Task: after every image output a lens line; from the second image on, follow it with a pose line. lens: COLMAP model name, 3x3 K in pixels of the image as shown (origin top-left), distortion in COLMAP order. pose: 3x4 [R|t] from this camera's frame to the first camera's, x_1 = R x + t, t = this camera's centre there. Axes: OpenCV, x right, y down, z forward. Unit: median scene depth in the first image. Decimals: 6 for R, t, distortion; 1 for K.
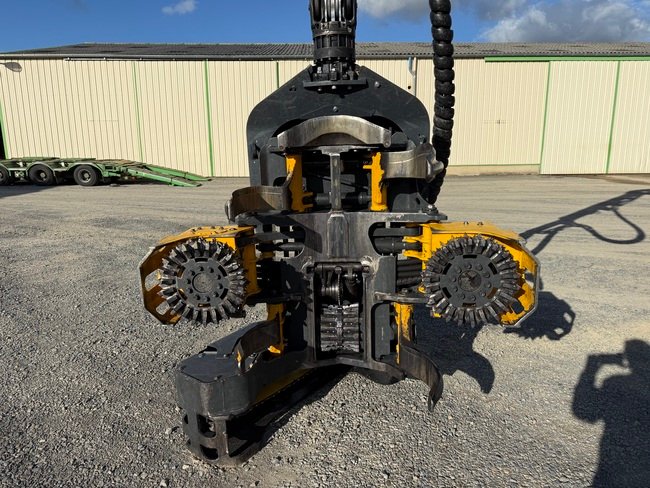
lens RADIAL K [[459.1, 0, 318.5], [0, 459.1, 247.4], [0, 0, 1]] dist [0.045433, -0.047467]
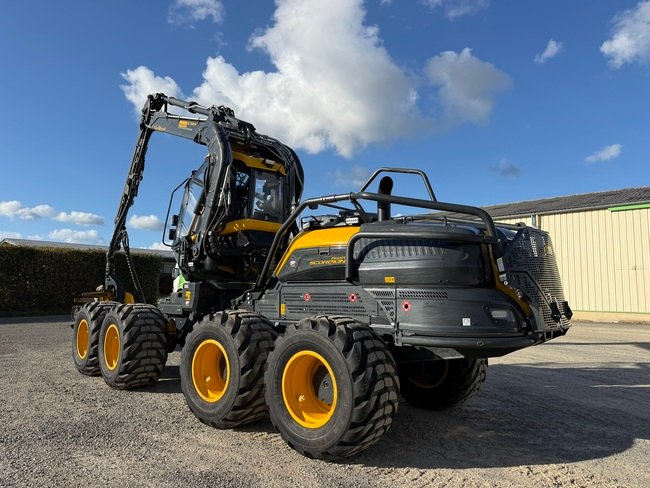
lens RADIAL K [[459.1, 0, 321.5], [0, 459.1, 245.8], [0, 0, 1]] dist [0.045433, -0.047467]
pose [[0.704219, -0.052711, -0.708023, 5.056135], [-0.161878, 0.959053, -0.232408, 0.105328], [0.691282, 0.278280, 0.666851, -0.837877]]
